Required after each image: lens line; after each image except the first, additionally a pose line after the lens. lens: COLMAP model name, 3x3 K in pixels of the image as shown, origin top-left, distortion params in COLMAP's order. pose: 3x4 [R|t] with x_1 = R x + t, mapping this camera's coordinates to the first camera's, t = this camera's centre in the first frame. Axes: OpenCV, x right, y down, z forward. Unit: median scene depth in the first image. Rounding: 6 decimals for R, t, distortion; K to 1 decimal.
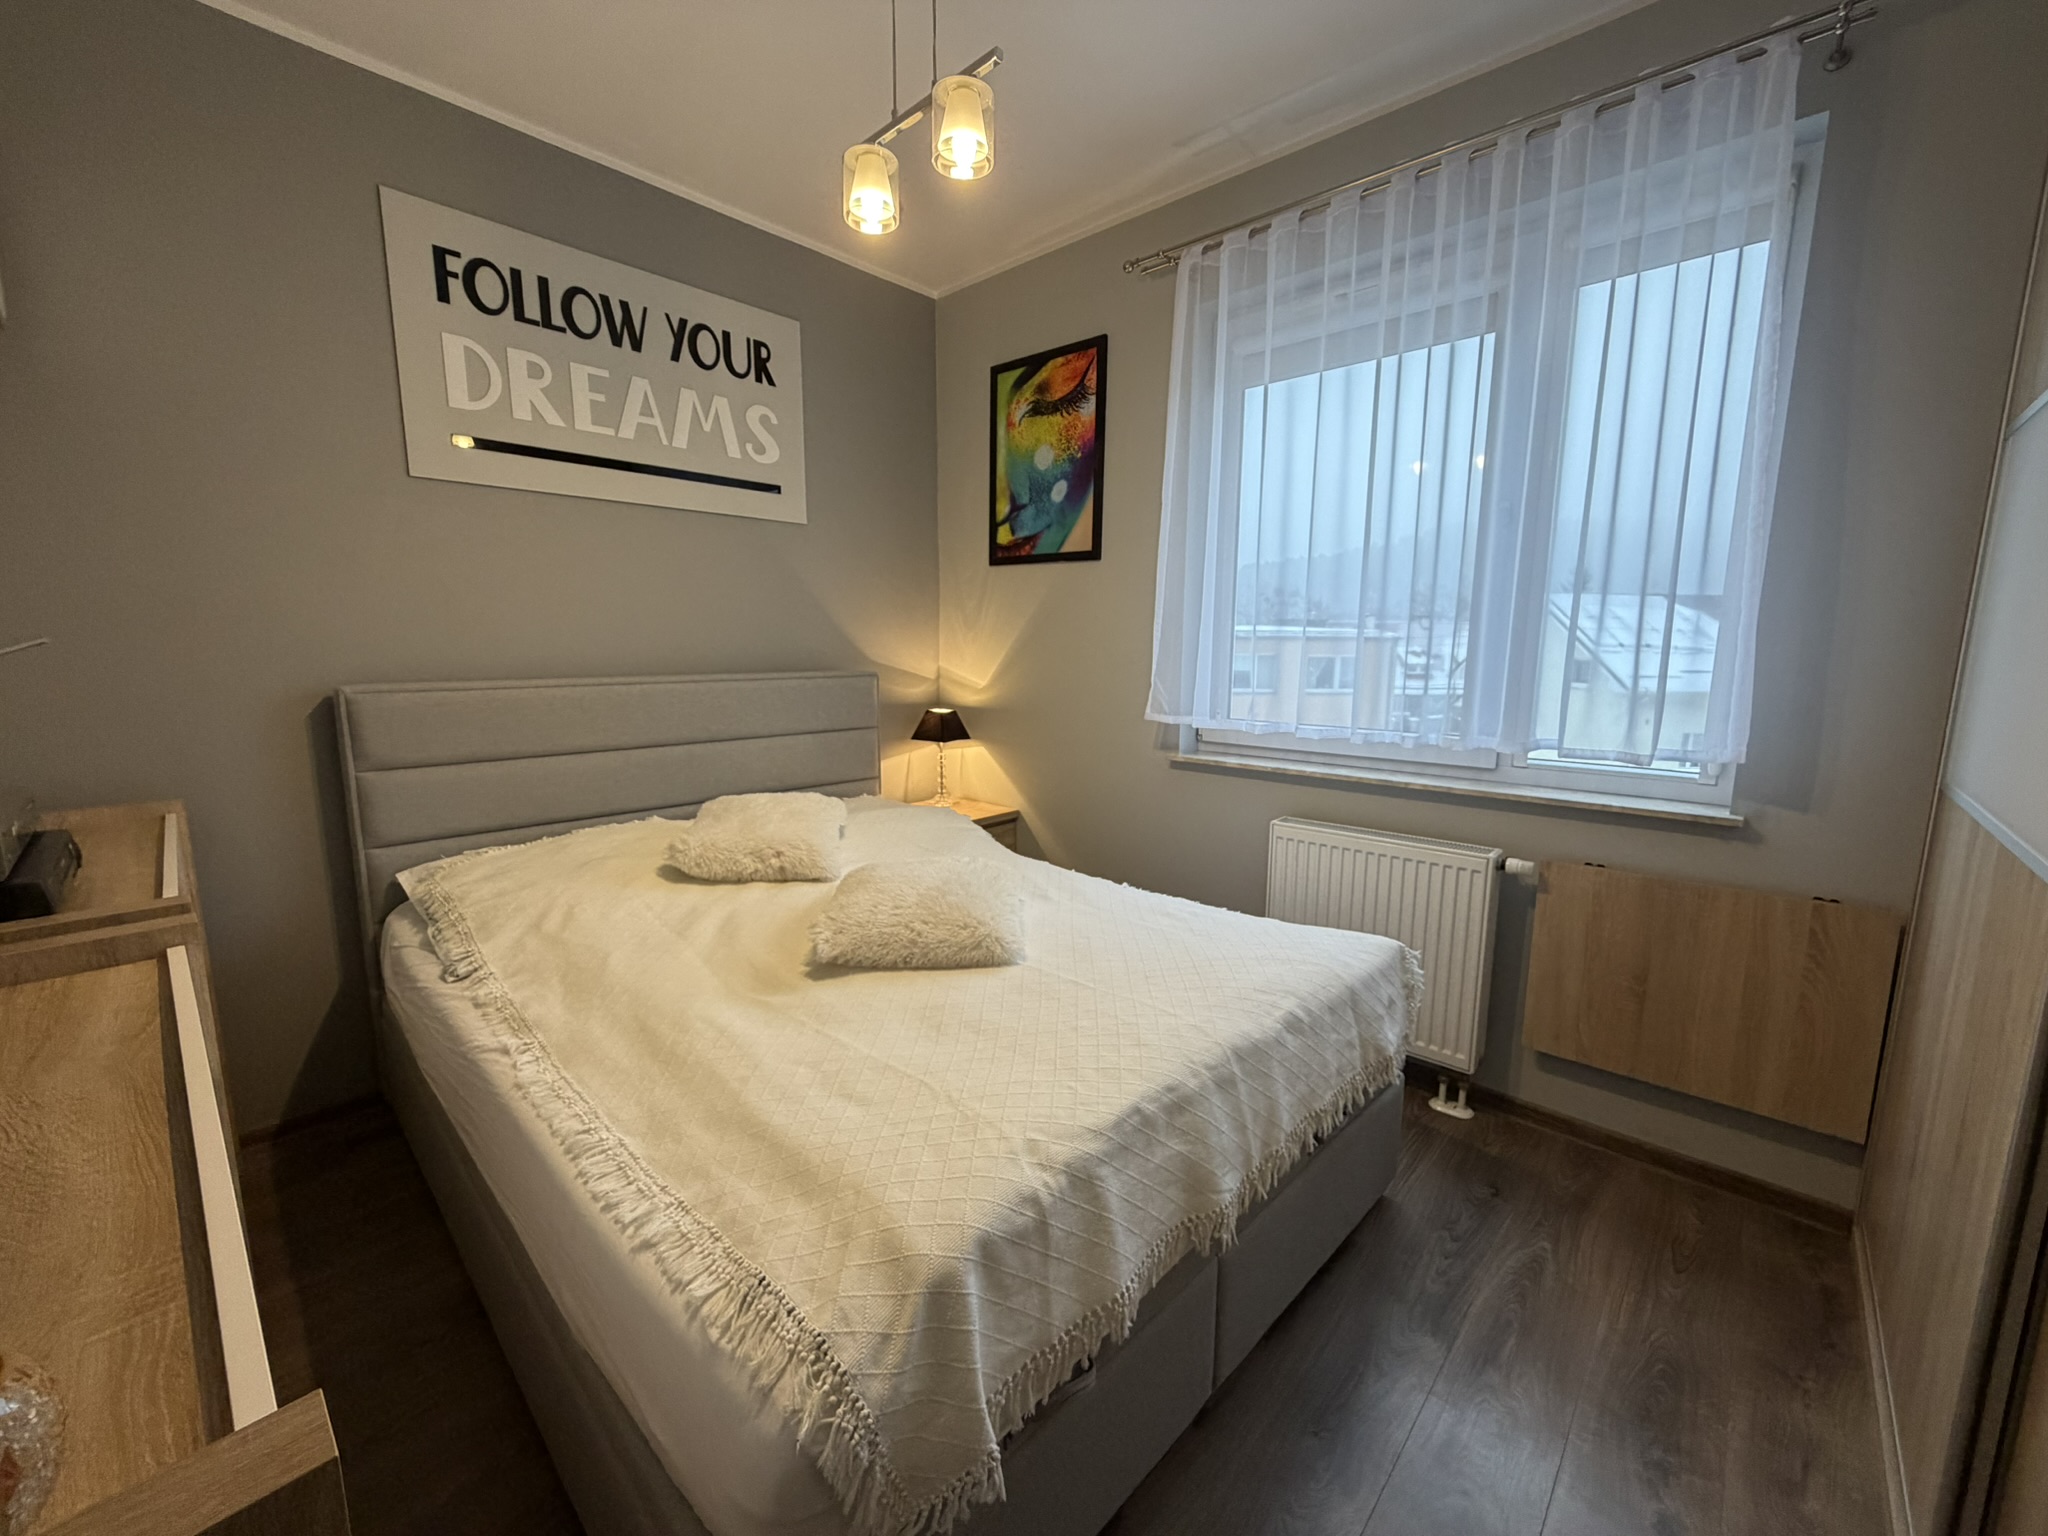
lens RADIAL K [[817.8, 0, 1015.4], [0, 817.8, 767.0], [0, 0, 1]] dist [0.000628, -0.000001]
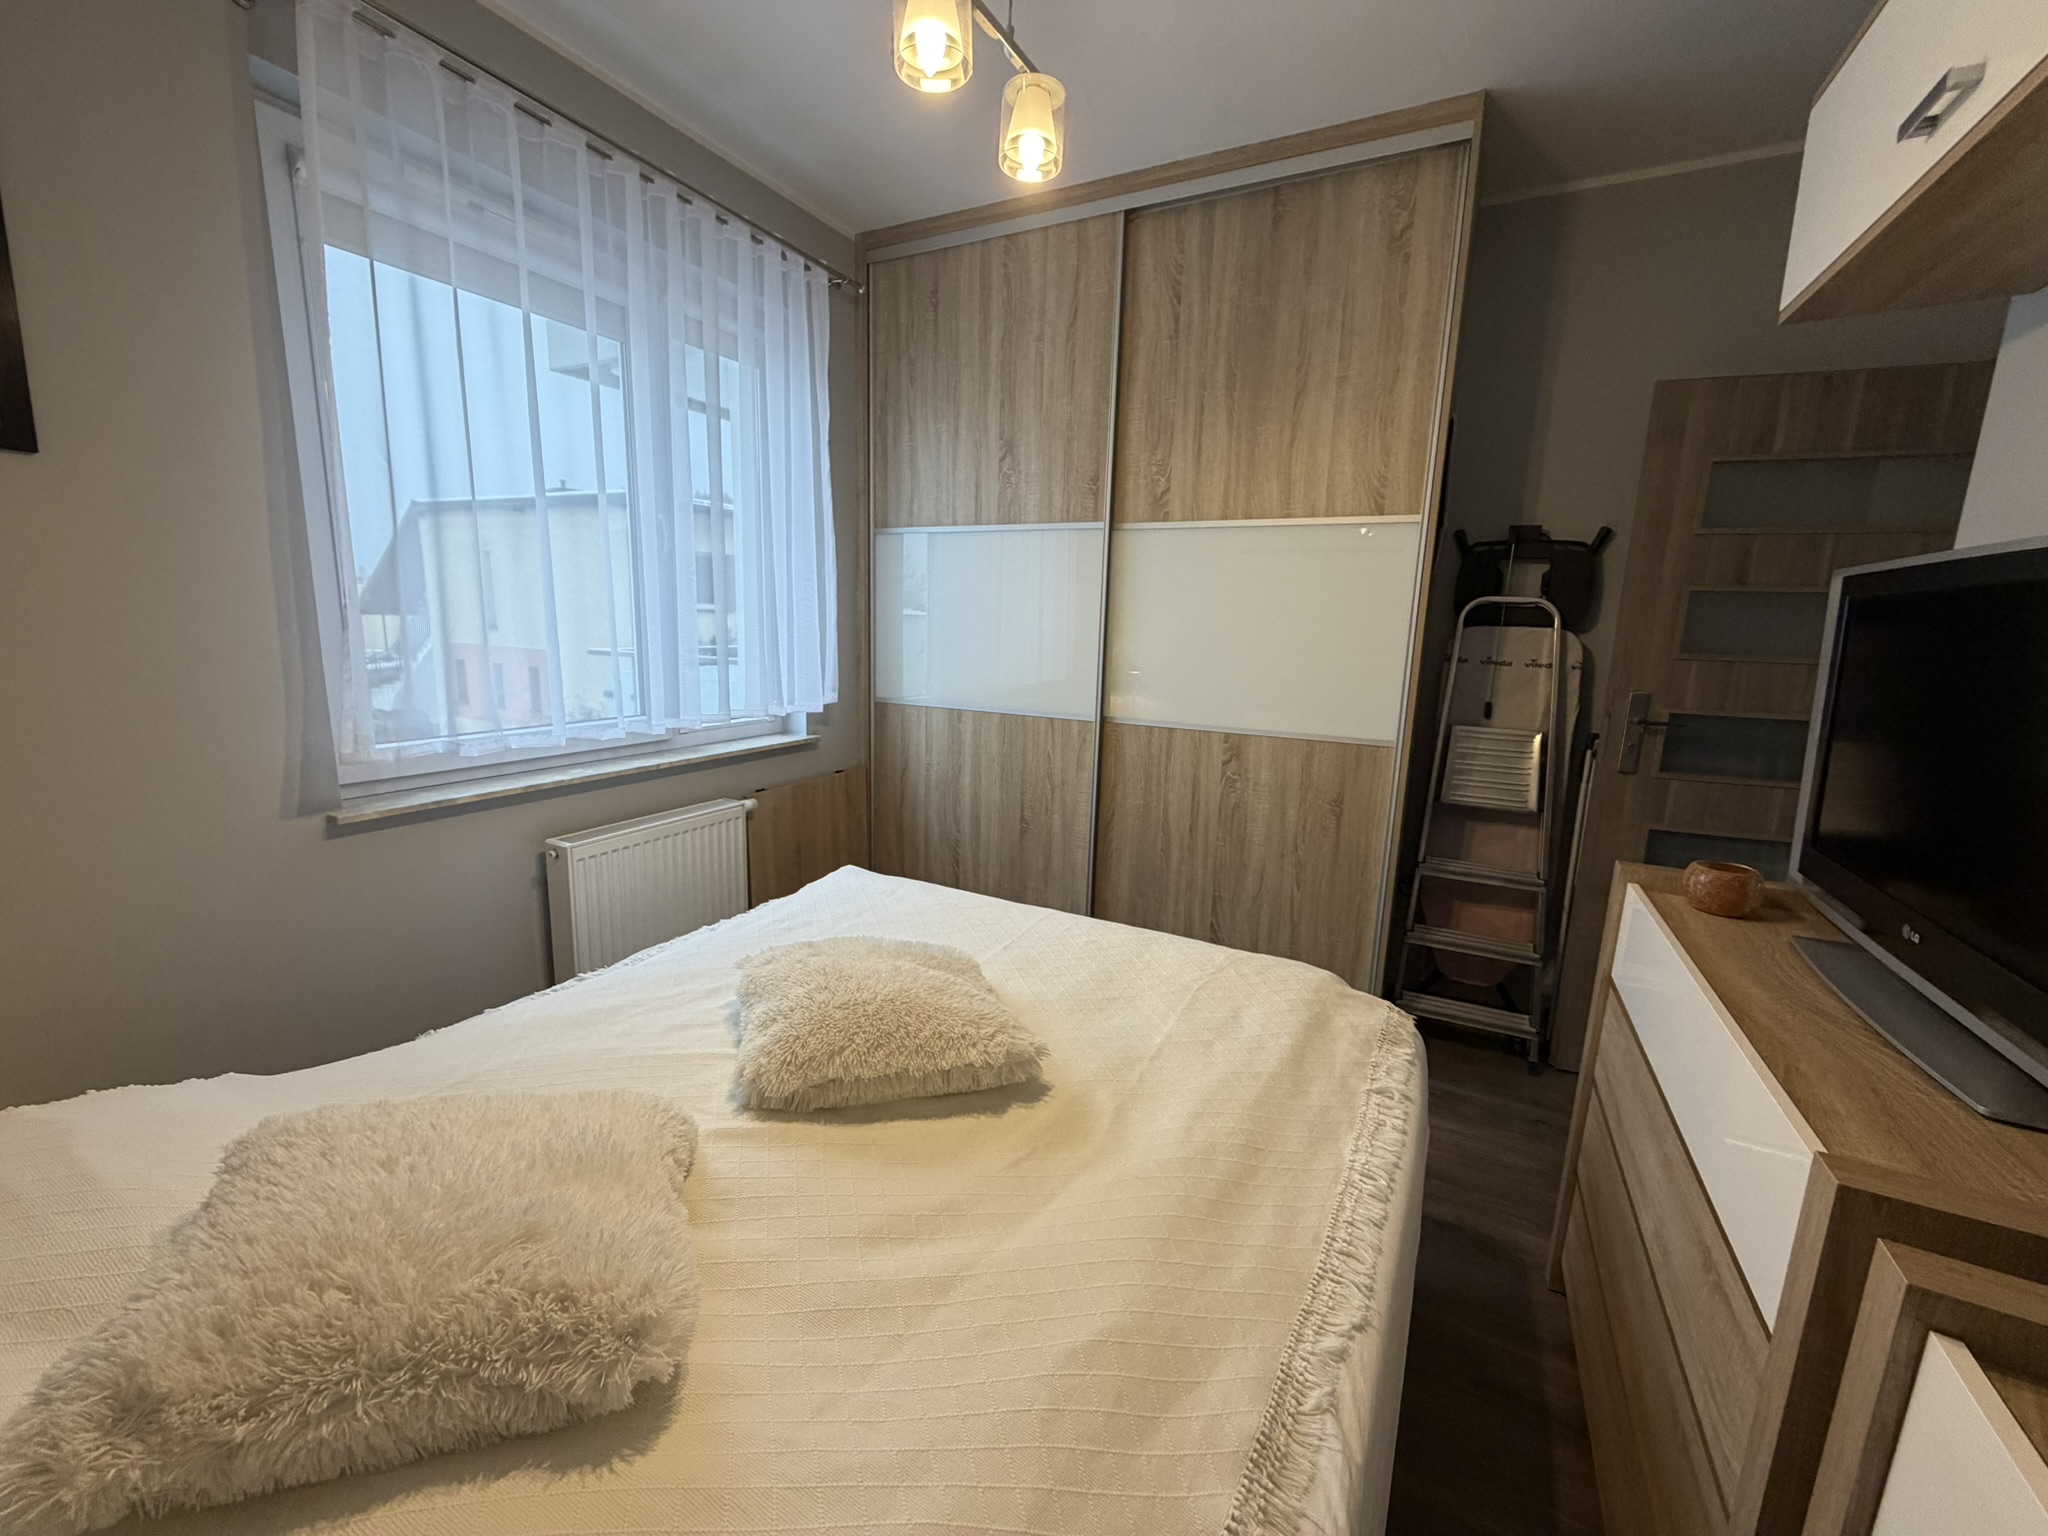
lens RADIAL K [[817.8, 0, 1017.4], [0, 817.8, 766.6], [0, 0, 1]] dist [0.000628, -0.000001]
pose [[-0.259943, -0.185915, 0.947557, -0.871175], [0.114845, 0.968373, 0.221505, -0.213999], [-0.958770, 0.166401, -0.230371, 1.072199]]
